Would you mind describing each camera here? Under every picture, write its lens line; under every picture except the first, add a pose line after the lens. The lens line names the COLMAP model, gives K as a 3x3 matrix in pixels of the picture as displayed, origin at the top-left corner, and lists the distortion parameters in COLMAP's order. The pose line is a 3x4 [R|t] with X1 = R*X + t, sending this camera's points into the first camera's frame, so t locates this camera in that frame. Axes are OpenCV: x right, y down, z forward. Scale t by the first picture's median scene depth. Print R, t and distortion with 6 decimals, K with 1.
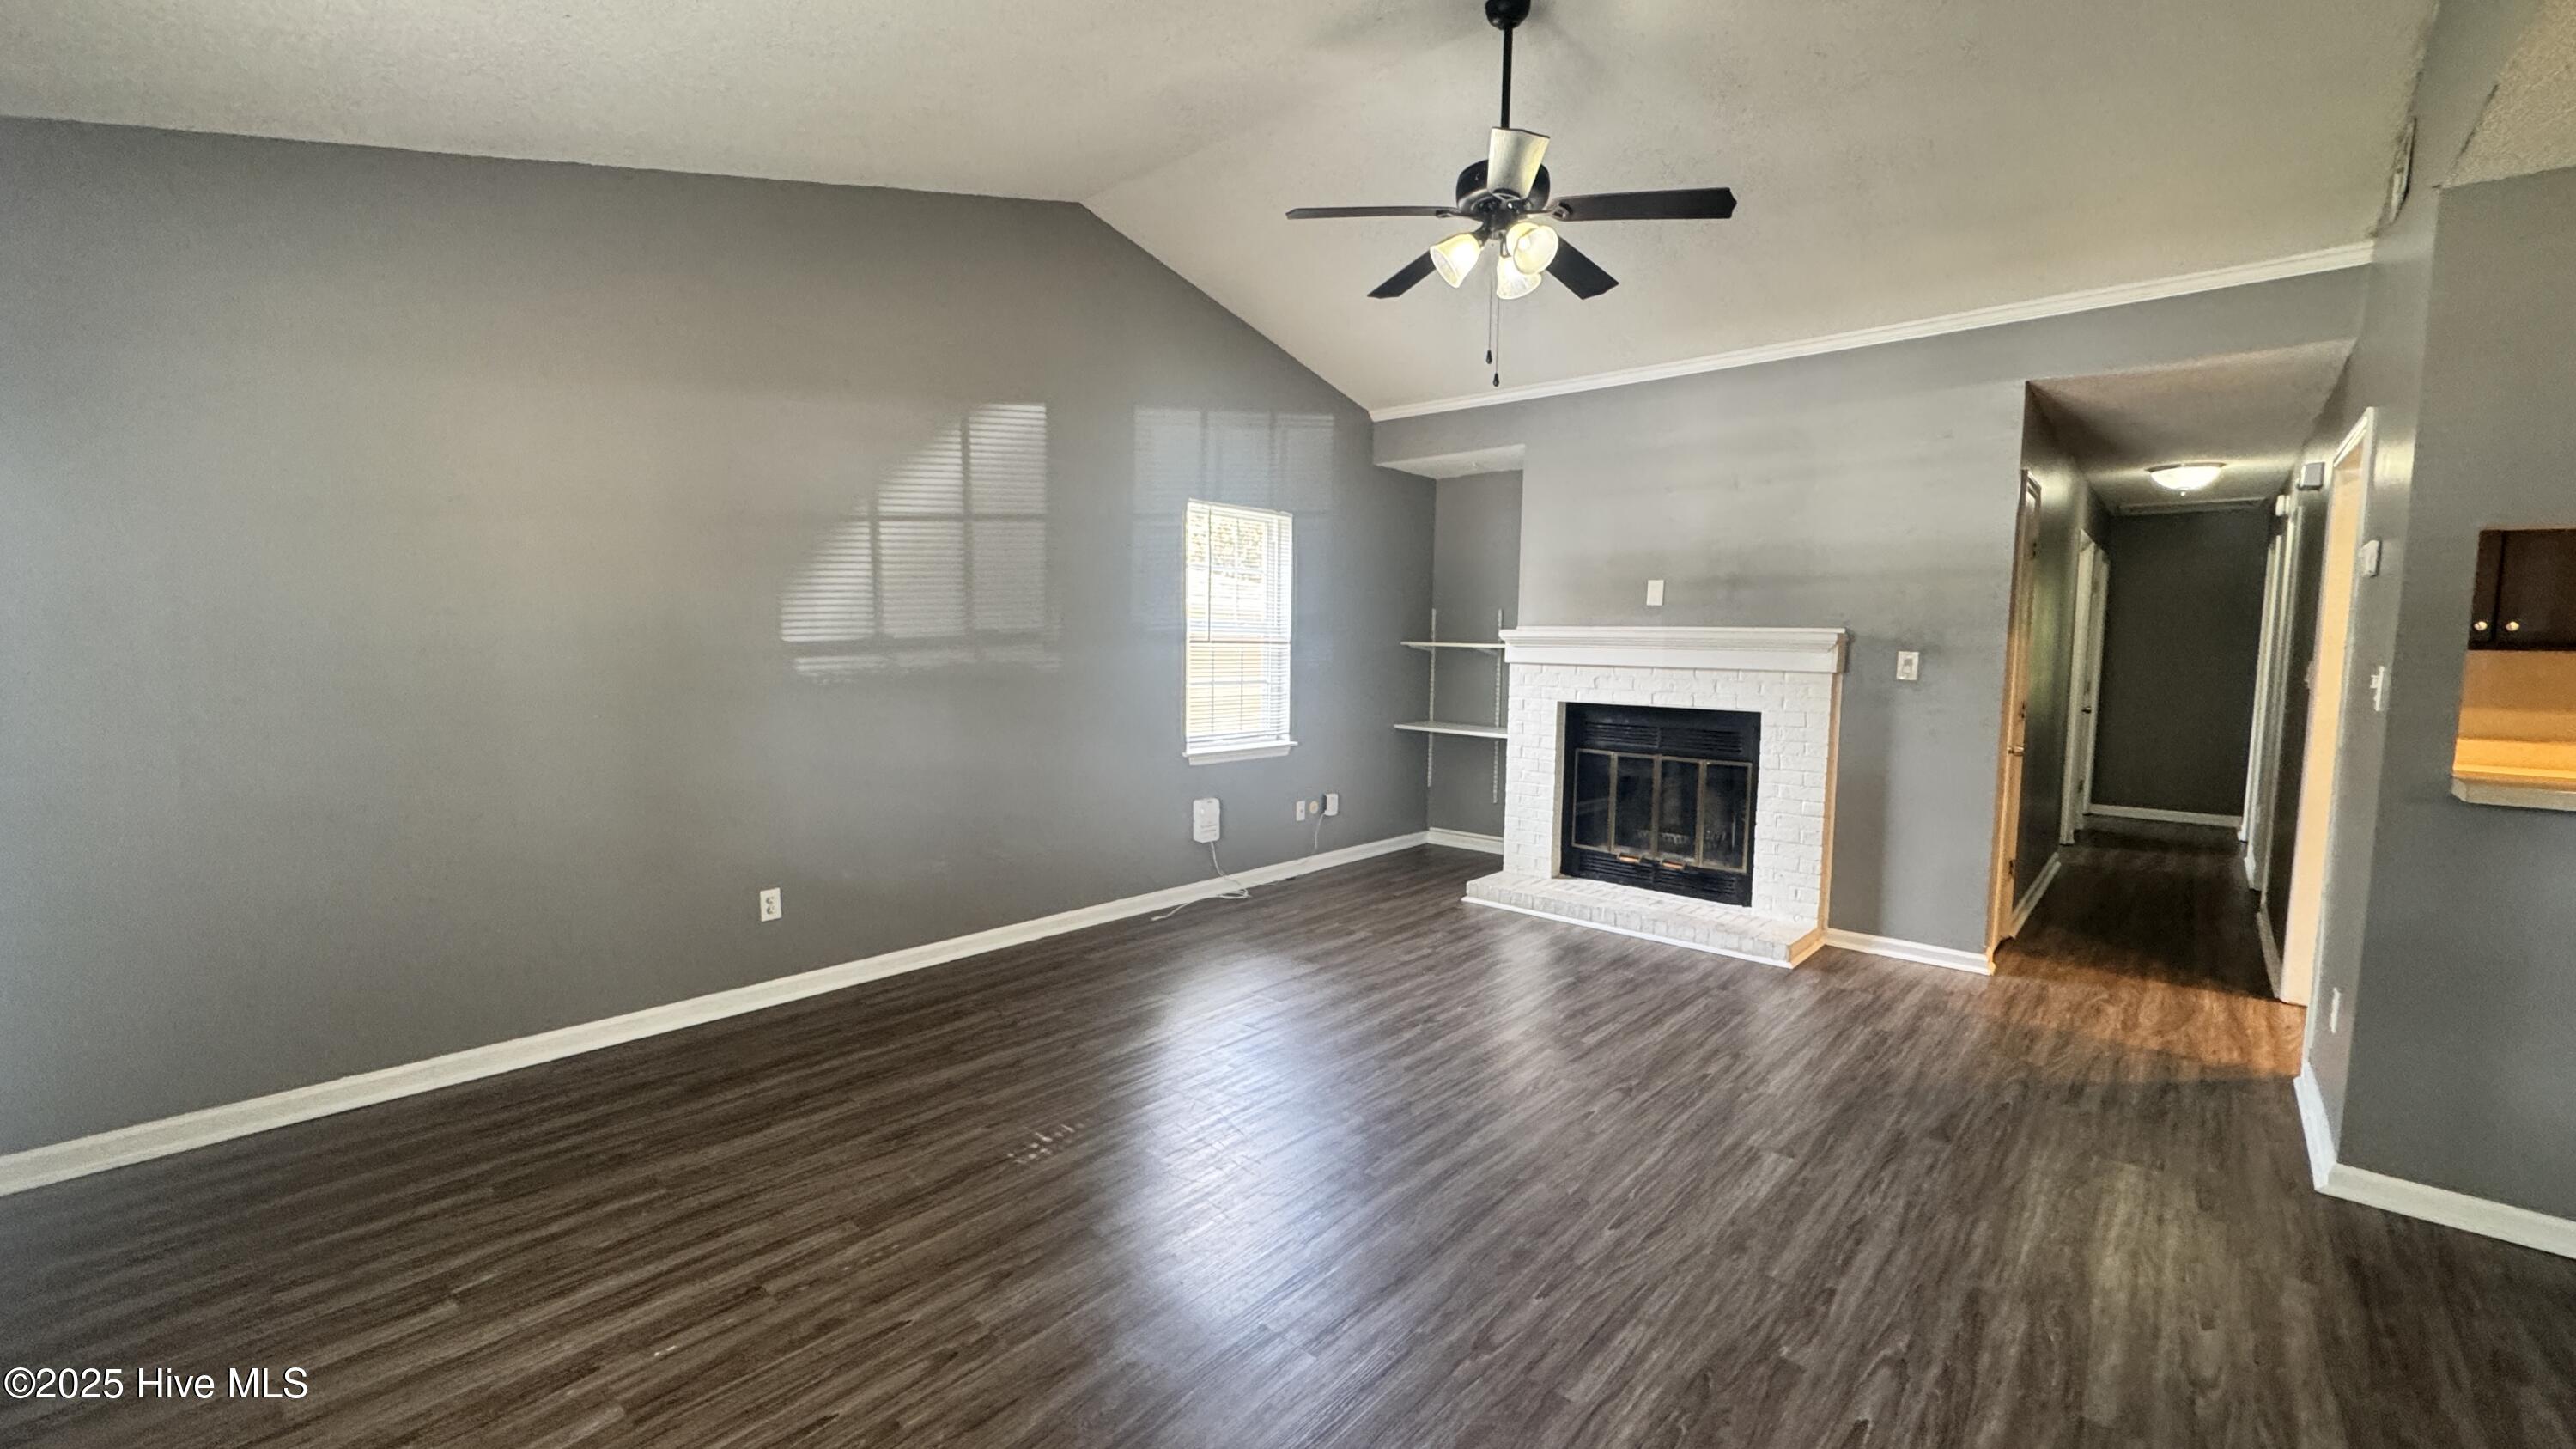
lens RADIAL K [[1031.9, 0, 1290.7], [0, 1031.9, 724.3], [0, 0, 1]] dist [0.000055, -0.001240]
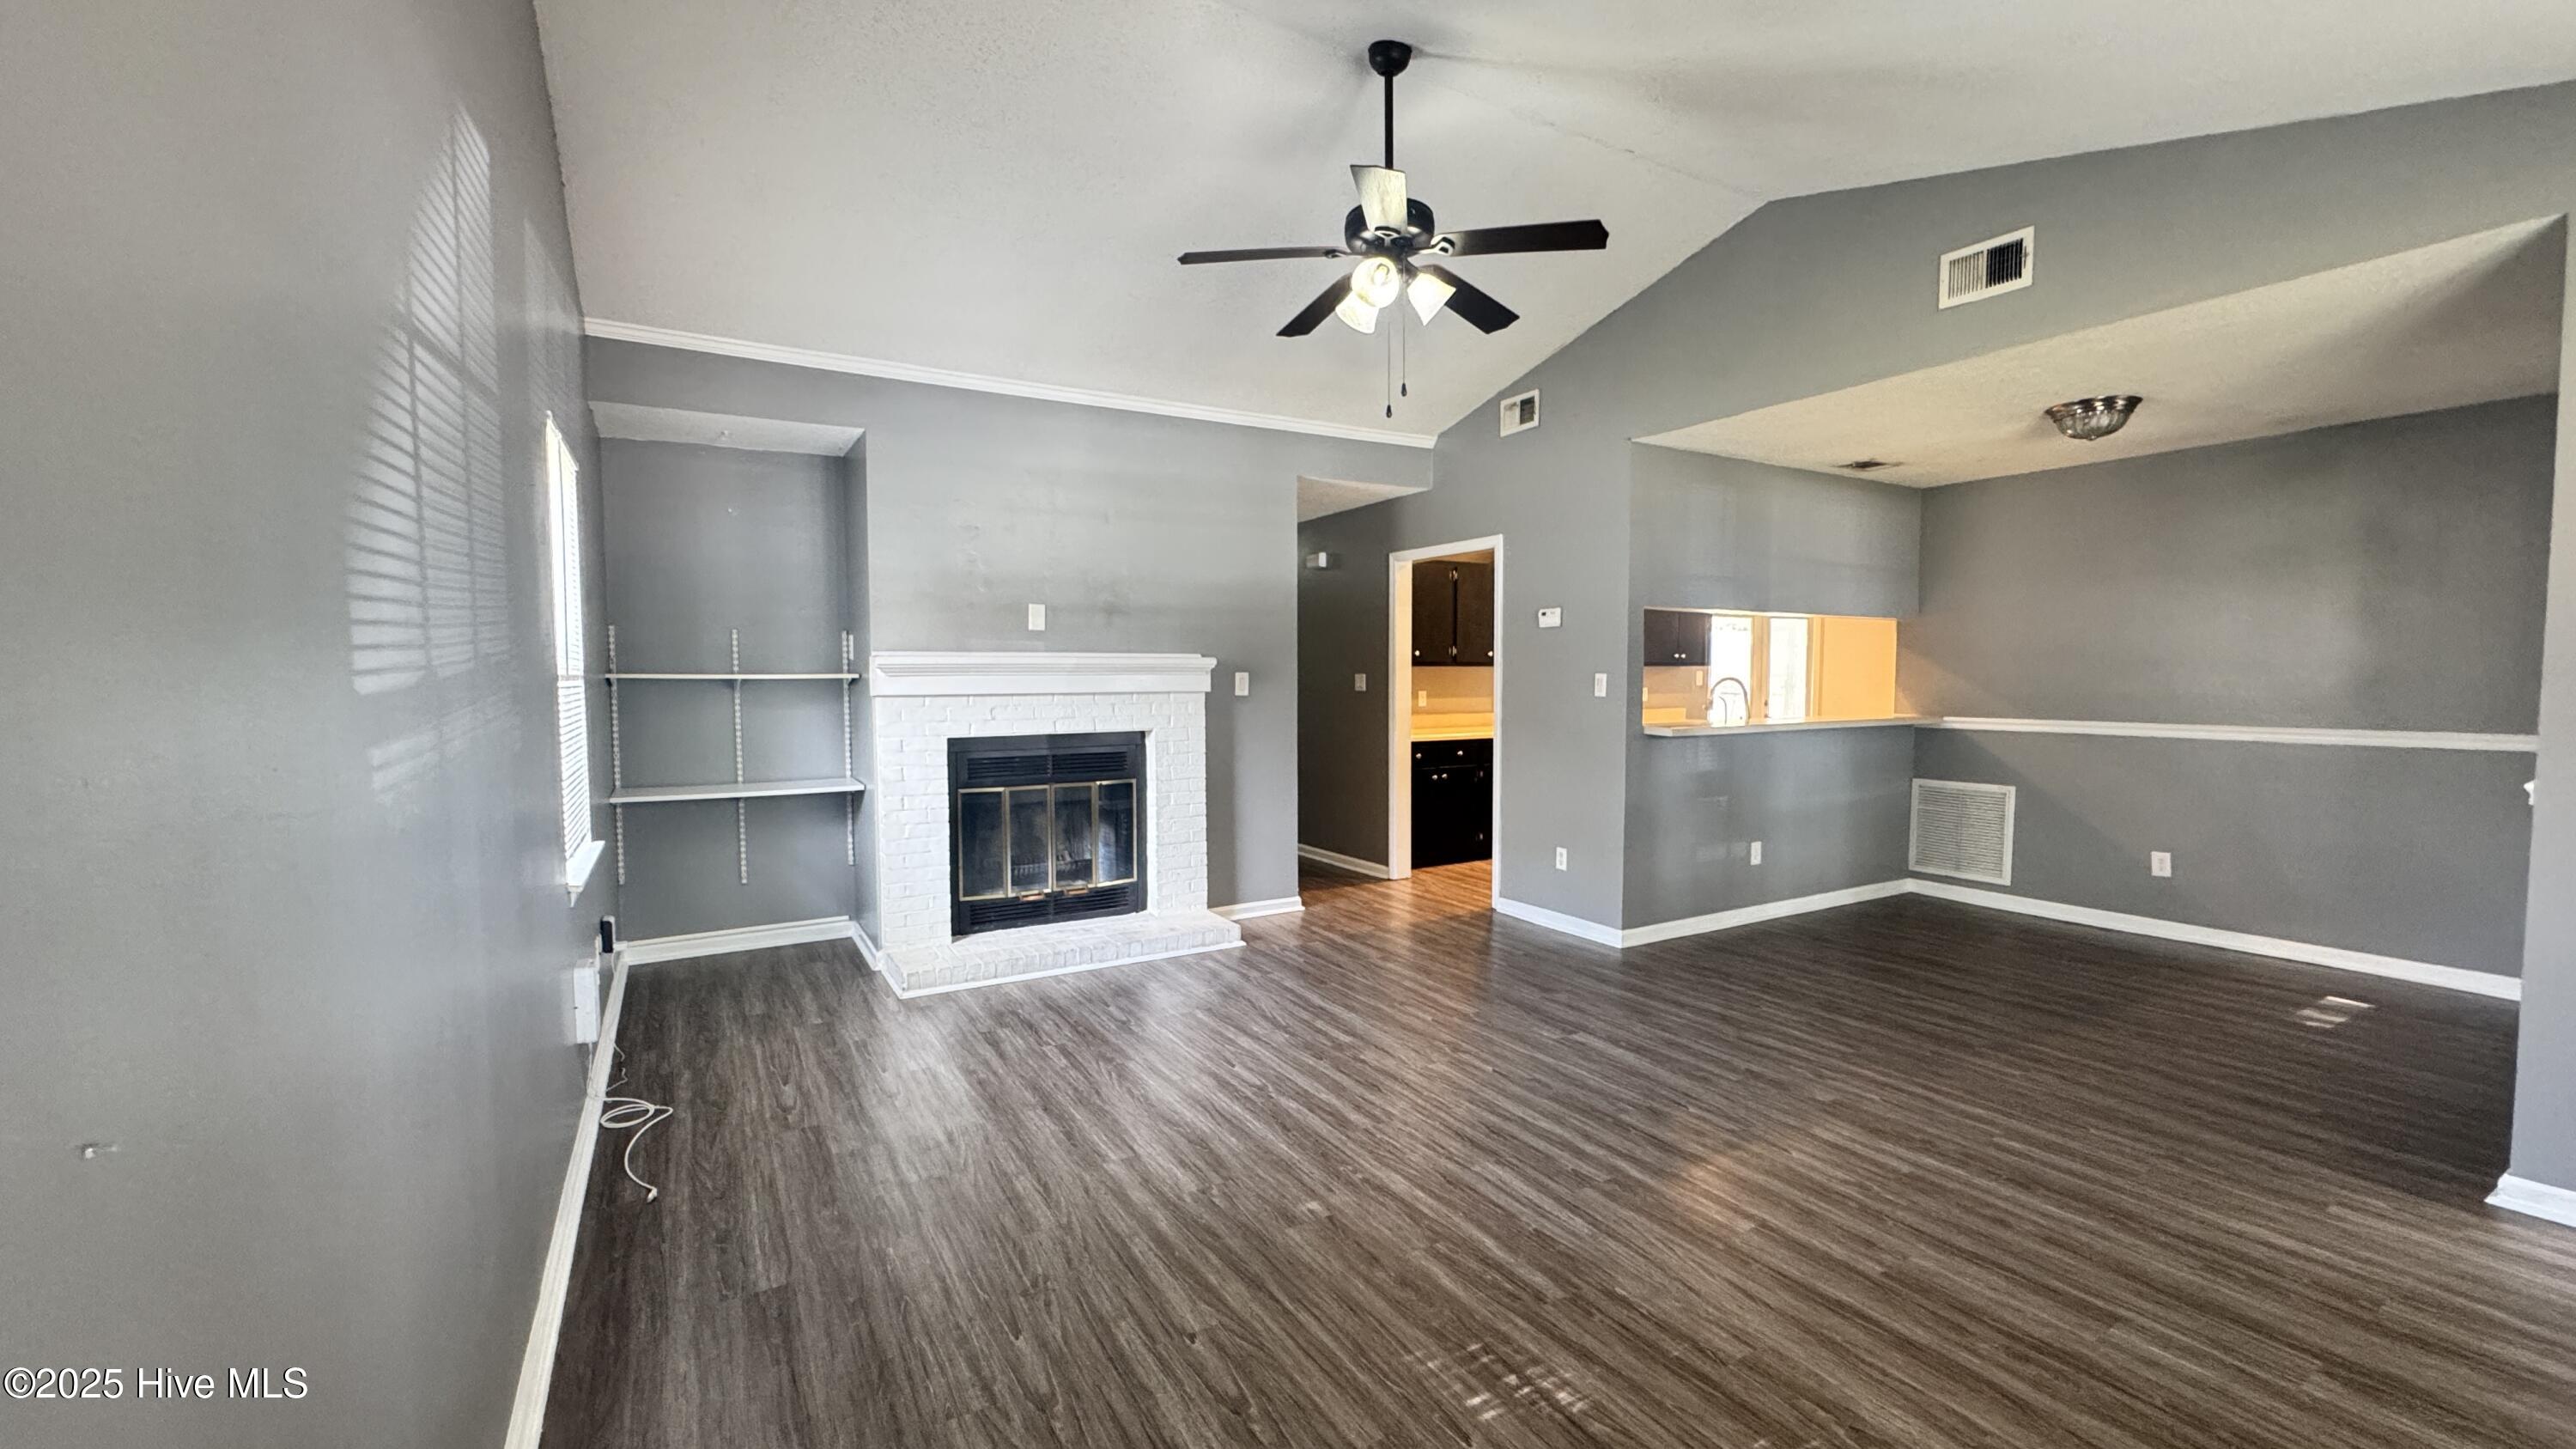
lens RADIAL K [[1031.9, 0, 1278.3], [0, 1031.9, 726.2], [0, 0, 1]] dist [0.000055, -0.001240]
pose [[0.314751, -0.064632, 0.946971, -0.719232], [0.088197, 0.995354, 0.038619, -0.062627], [-0.945068, 0.071365, 0.318989, 0.698320]]
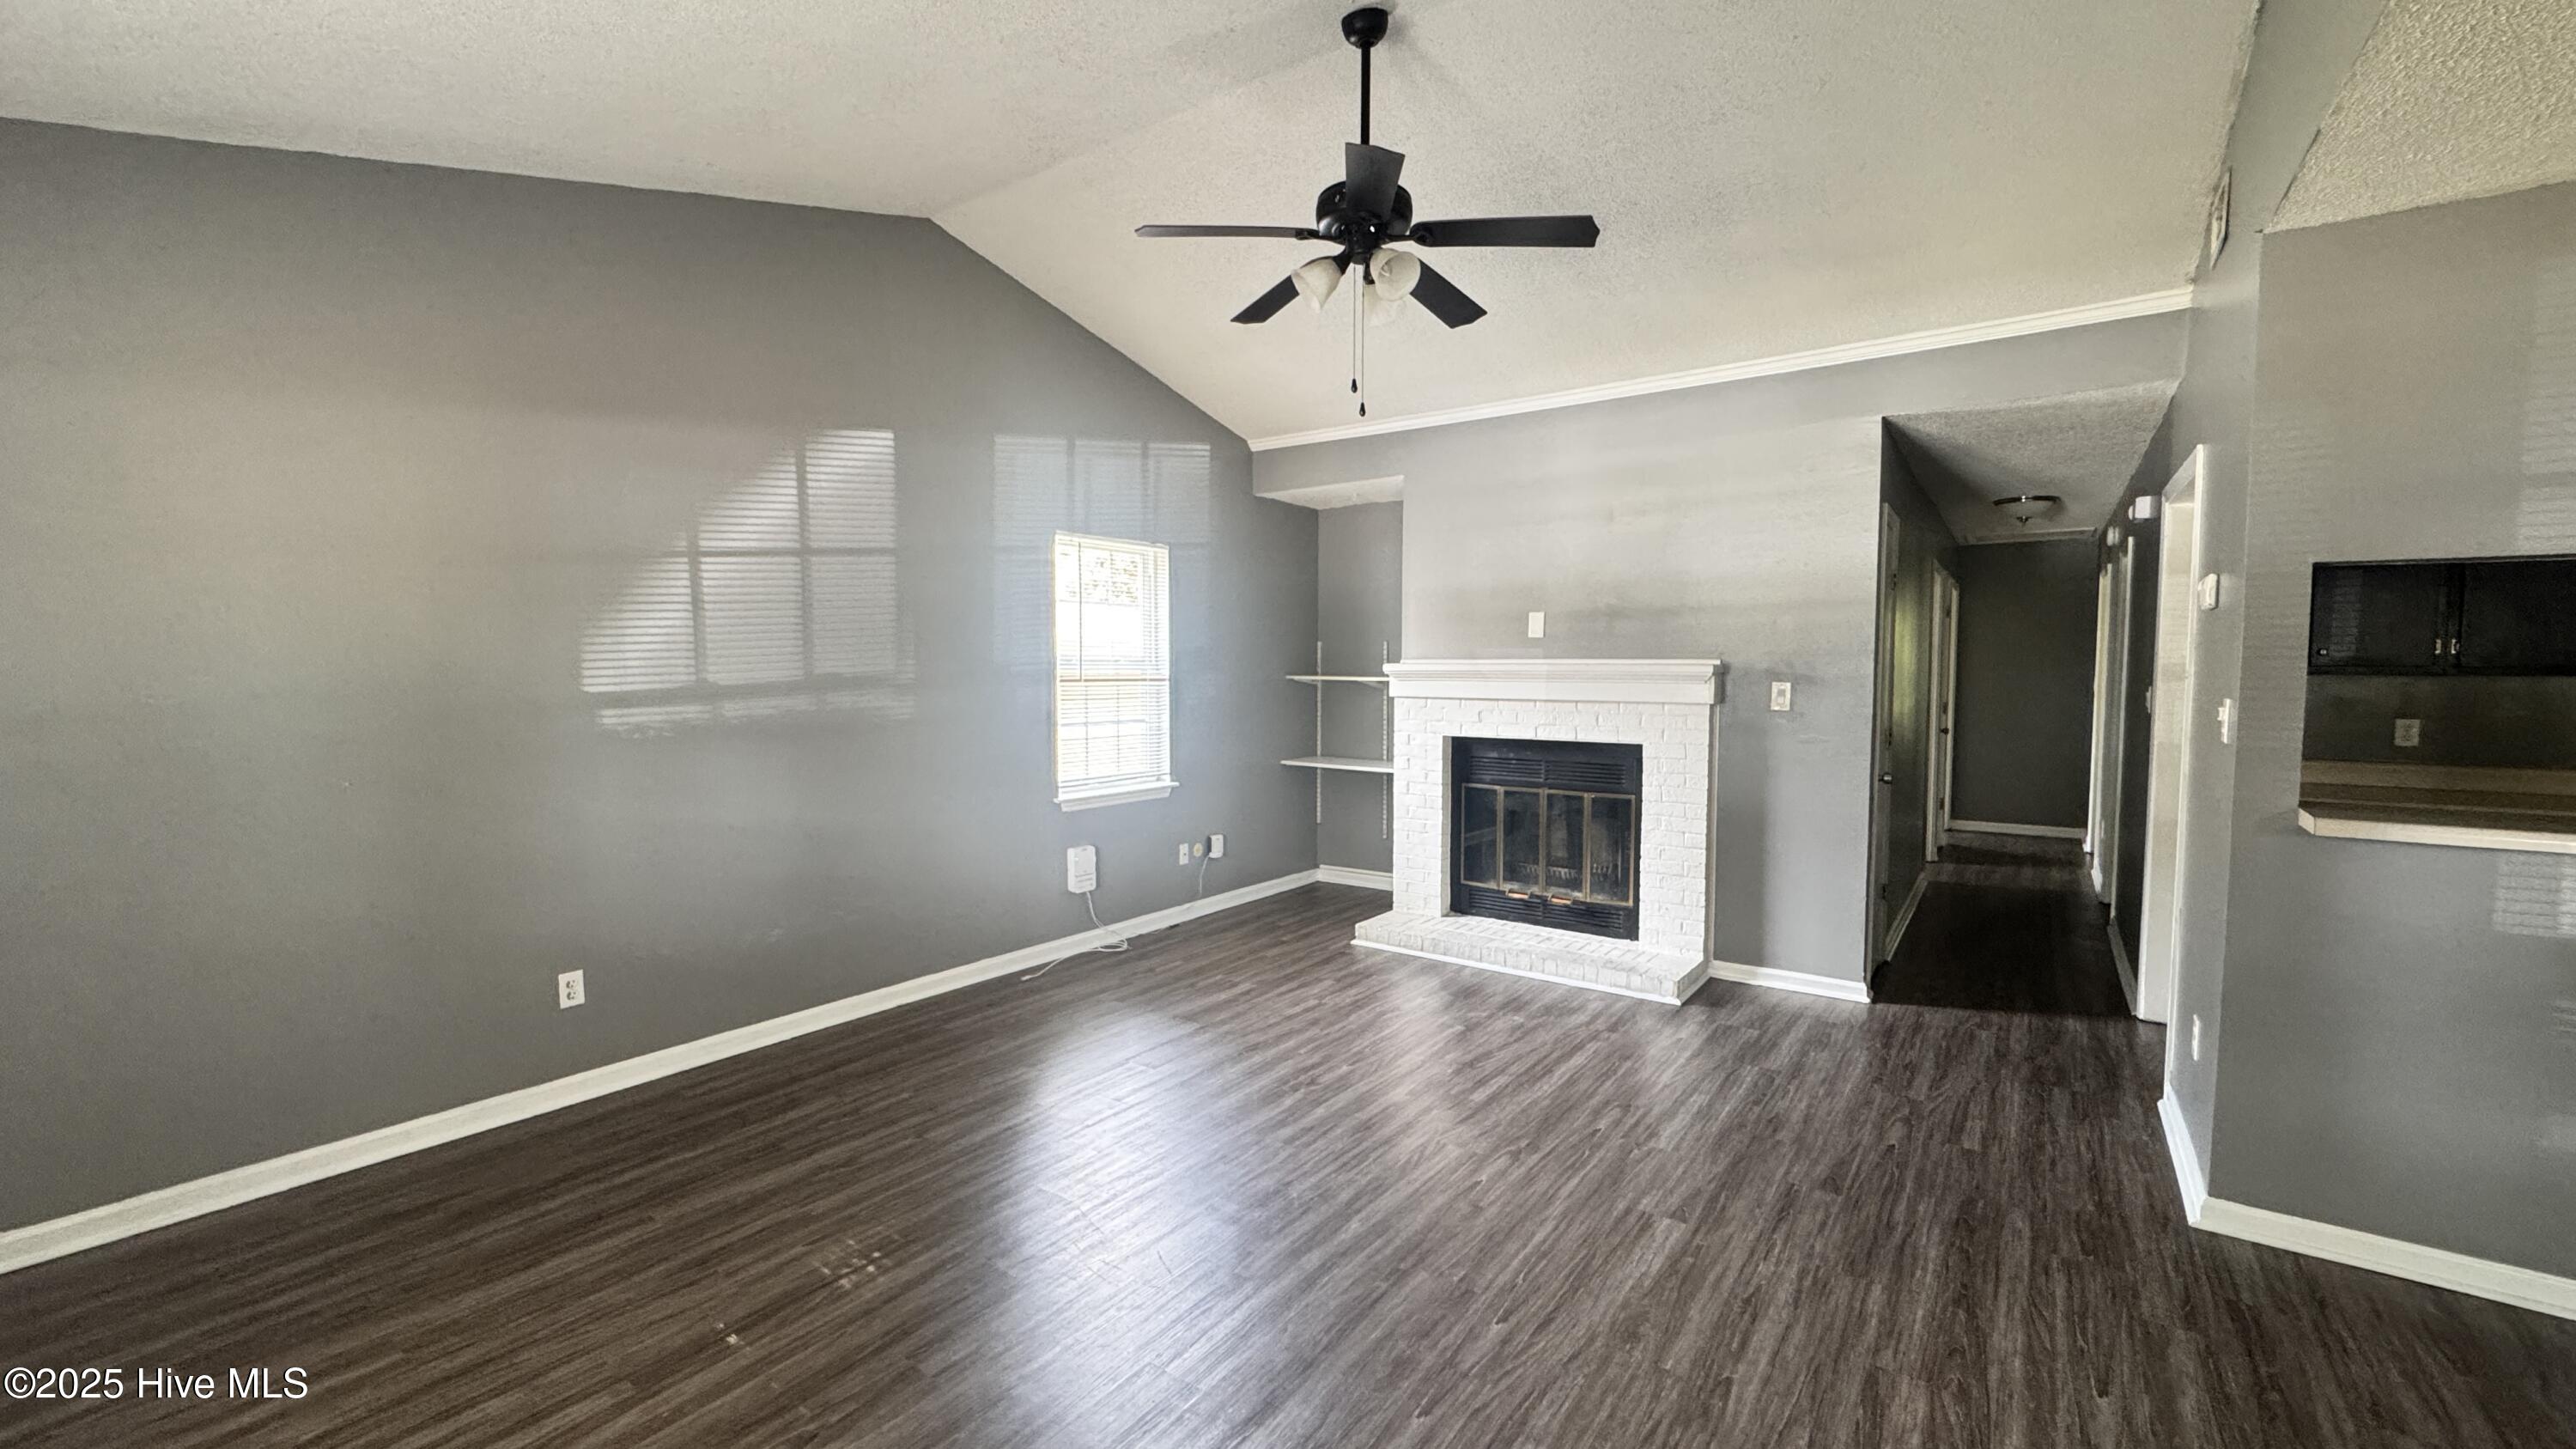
lens RADIAL K [[1031.9, 0, 1291.0], [0, 1031.9, 723.8], [0, 0, 1]] dist [0.000055, -0.001240]
pose [[0.995169, -0.018618, 0.096396, 0.031450], [0.021104, 0.999469, -0.024836, -0.018721], [-0.095882, 0.026750, 0.995033, 0.056874]]
